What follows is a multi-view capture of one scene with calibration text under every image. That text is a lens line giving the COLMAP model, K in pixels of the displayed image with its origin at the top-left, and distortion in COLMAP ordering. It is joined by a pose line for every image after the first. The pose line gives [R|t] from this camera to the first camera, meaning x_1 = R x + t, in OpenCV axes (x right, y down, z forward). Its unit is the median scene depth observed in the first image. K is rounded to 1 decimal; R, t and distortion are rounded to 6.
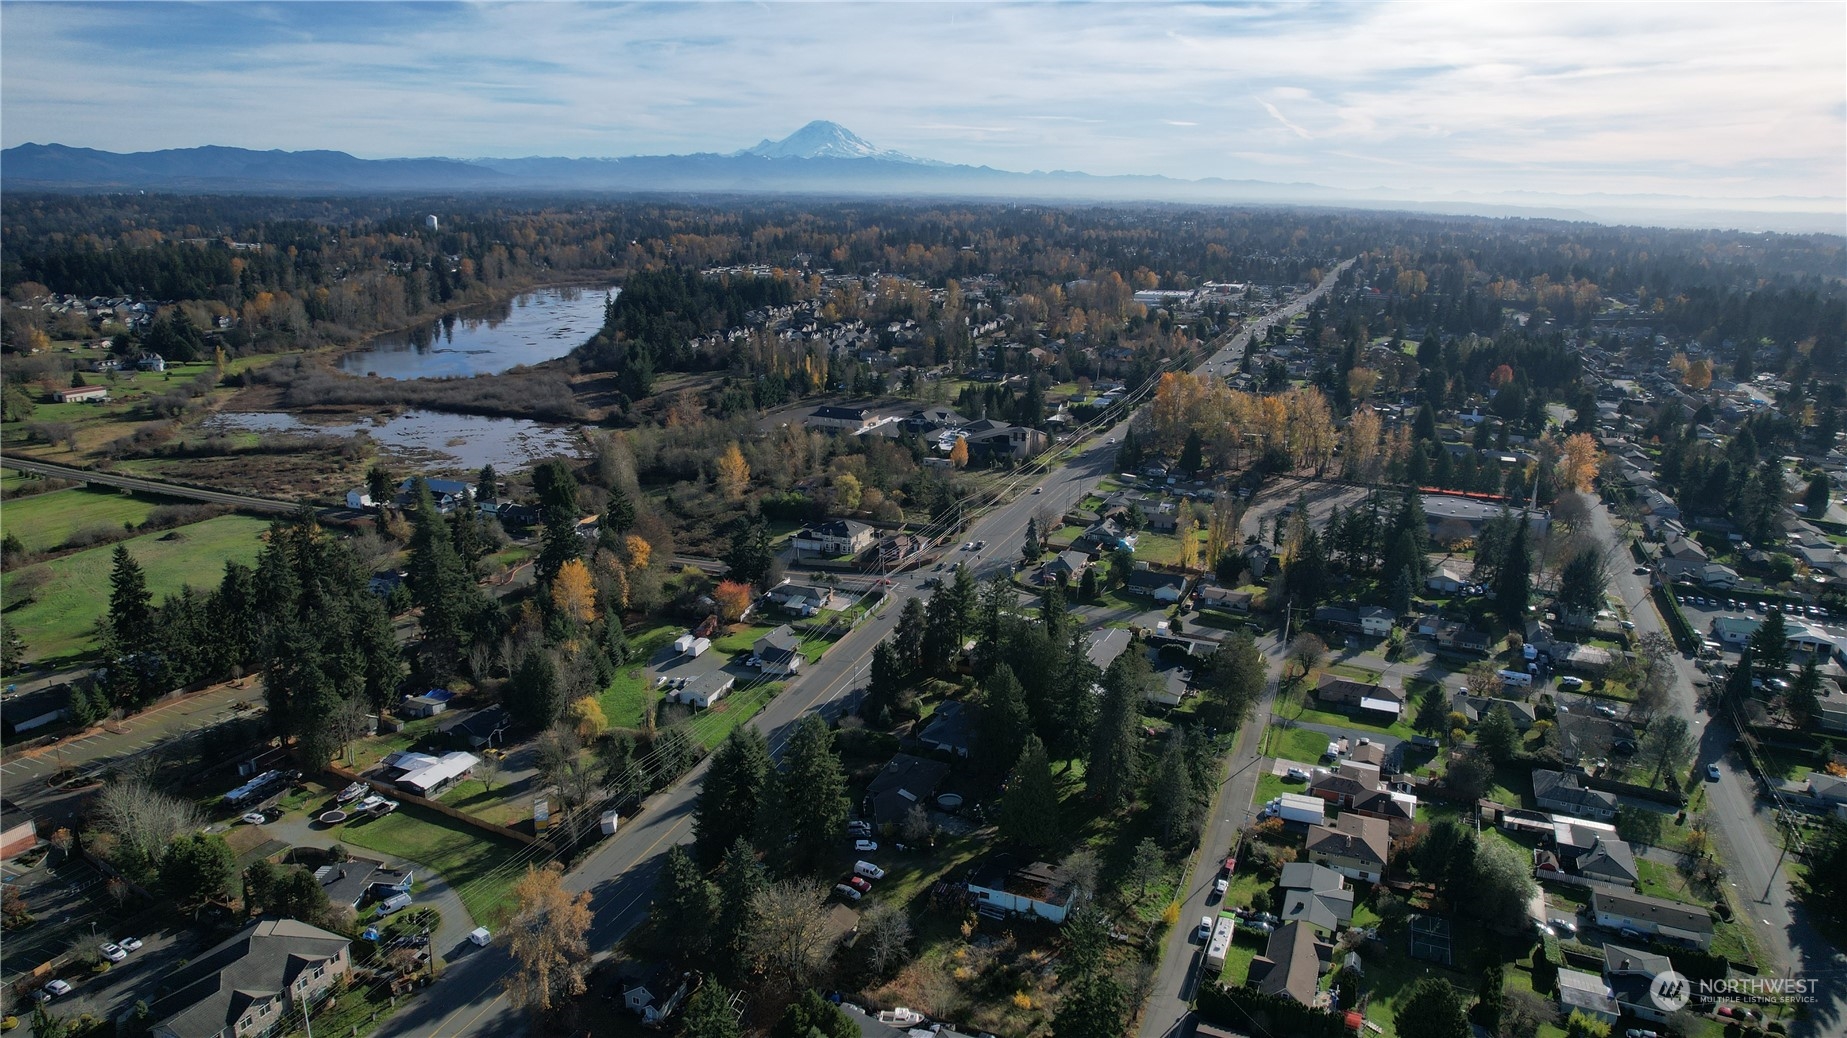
lens RADIAL K [[1183.3, 0, 923.5], [0, 1183.3, 519.0], [0, 0, 1]] dist [-0.075660, 0.074515]
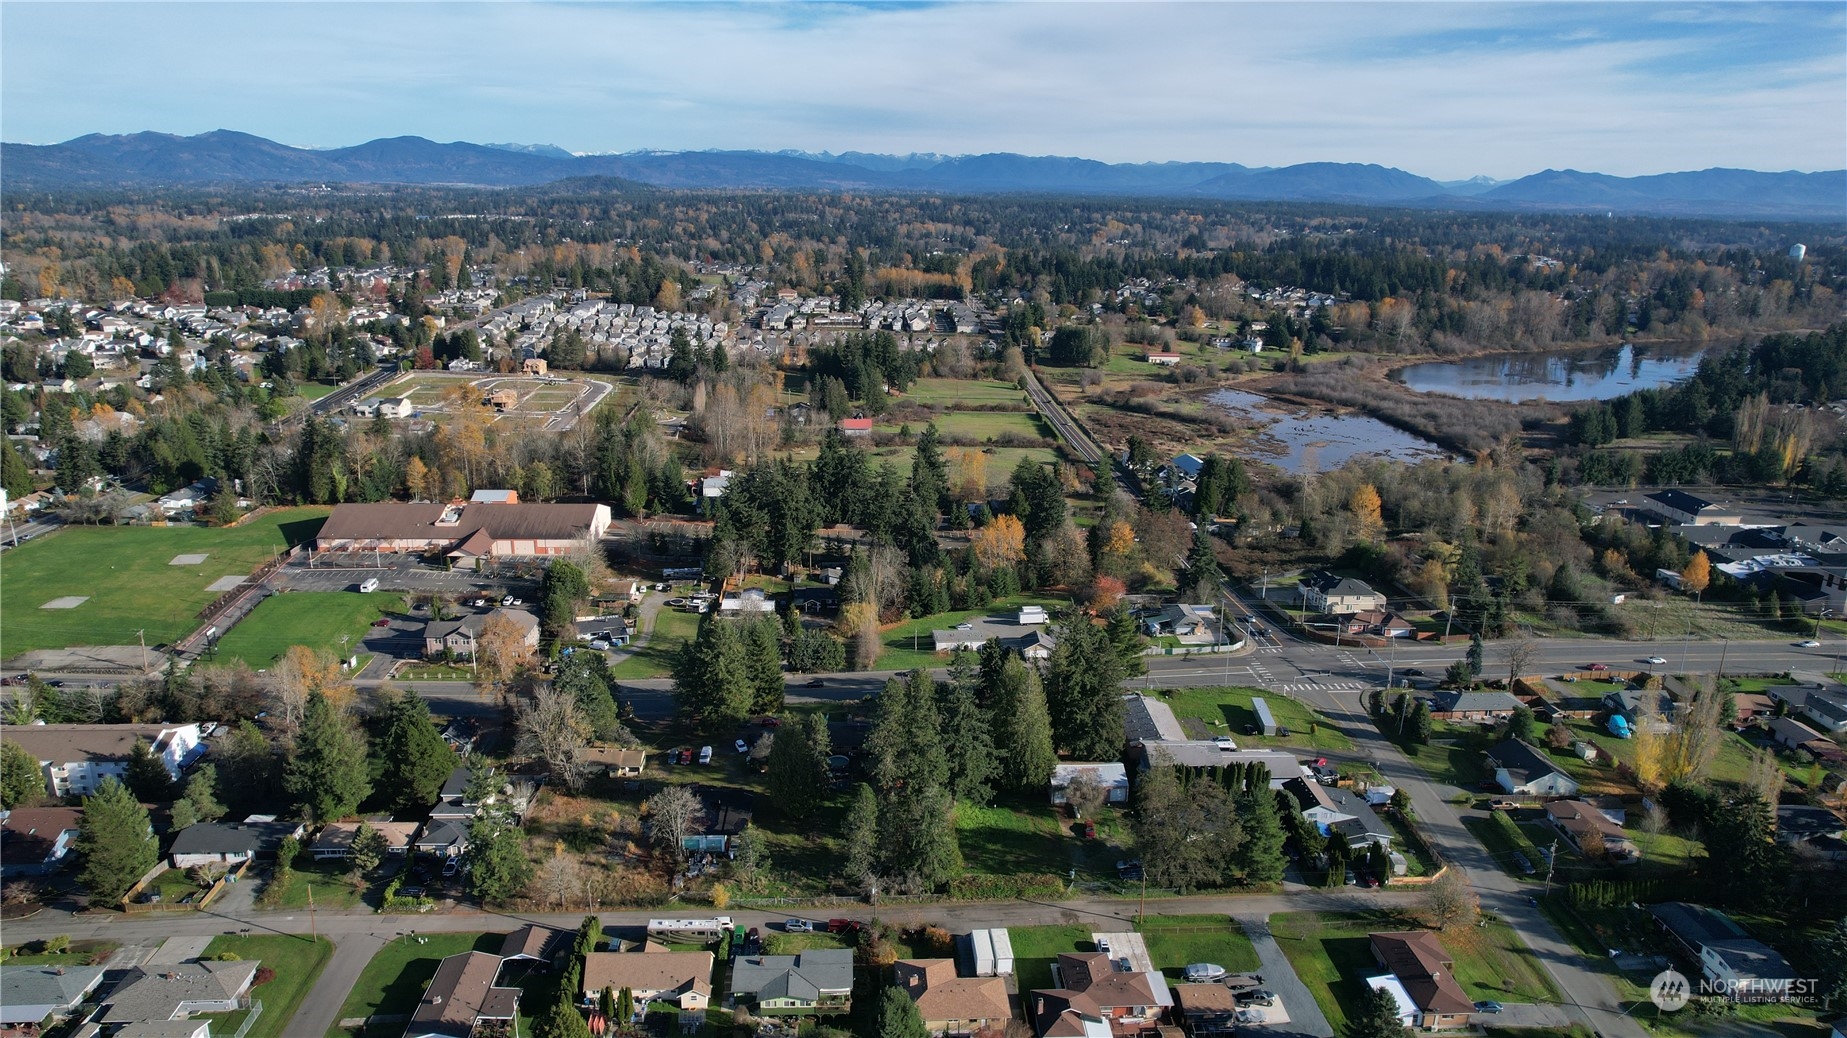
lens RADIAL K [[1183.3, 0, 923.5], [0, 1183.3, 519.0], [0, 0, 1]] dist [-0.075660, 0.074515]
pose [[0.439604, 0.240256, -0.865463, 0.729036], [-0.256239, 0.957065, 0.135531, -0.107518], [0.860866, 0.162185, 0.482292, 0.400670]]
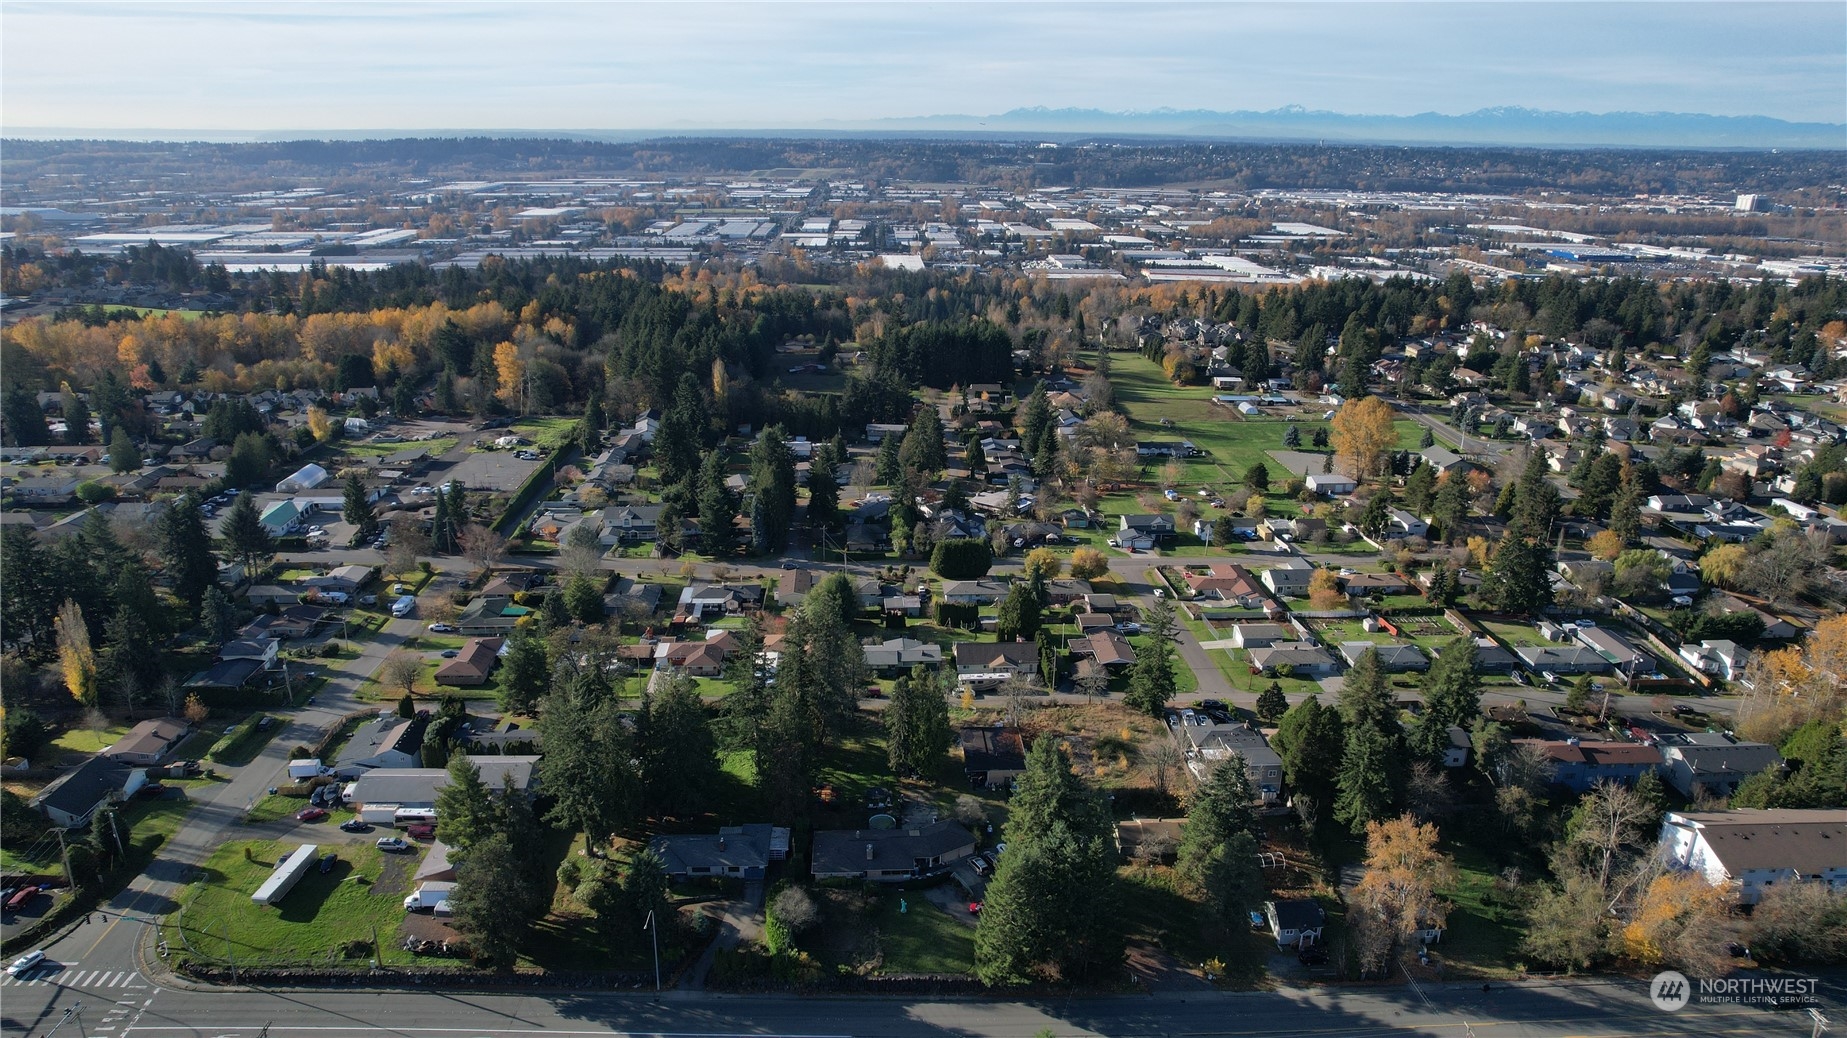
lens RADIAL K [[1183.3, 0, 923.5], [0, 1183.3, 519.0], [0, 0, 1]] dist [-0.075660, 0.074515]
pose [[-0.462294, -0.291648, 0.837392, -0.539508], [0.216008, 0.878875, 0.425346, -0.268831], [-0.860014, 0.377518, -0.343300, 0.939468]]
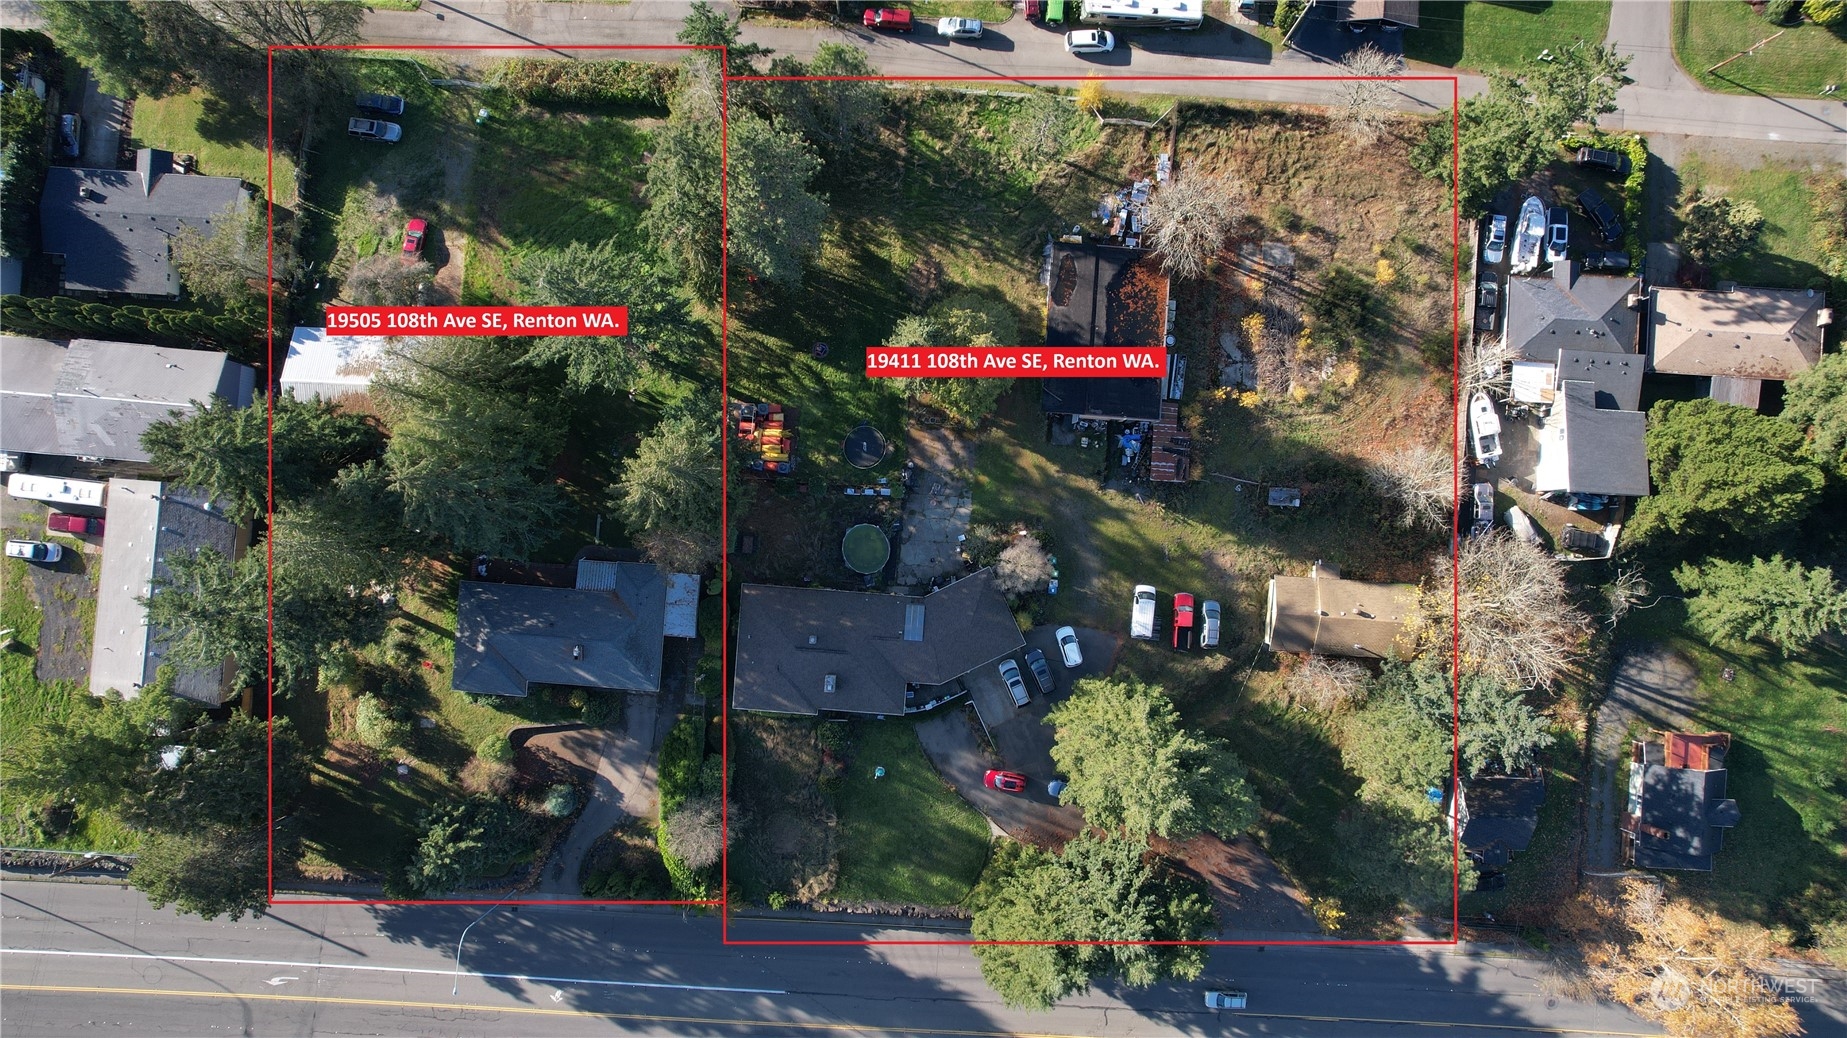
lens RADIAL K [[1183.3, 0, 923.5], [0, 1183.3, 519.0], [0, 0, 1]] dist [-0.075660, 0.074515]
pose [[-0.346156, -0.938123, 0.010048, 0.012954], [0.246146, -0.080480, 0.965886, -0.192005], [-0.905311, 0.336820, 0.258774, 0.660611]]
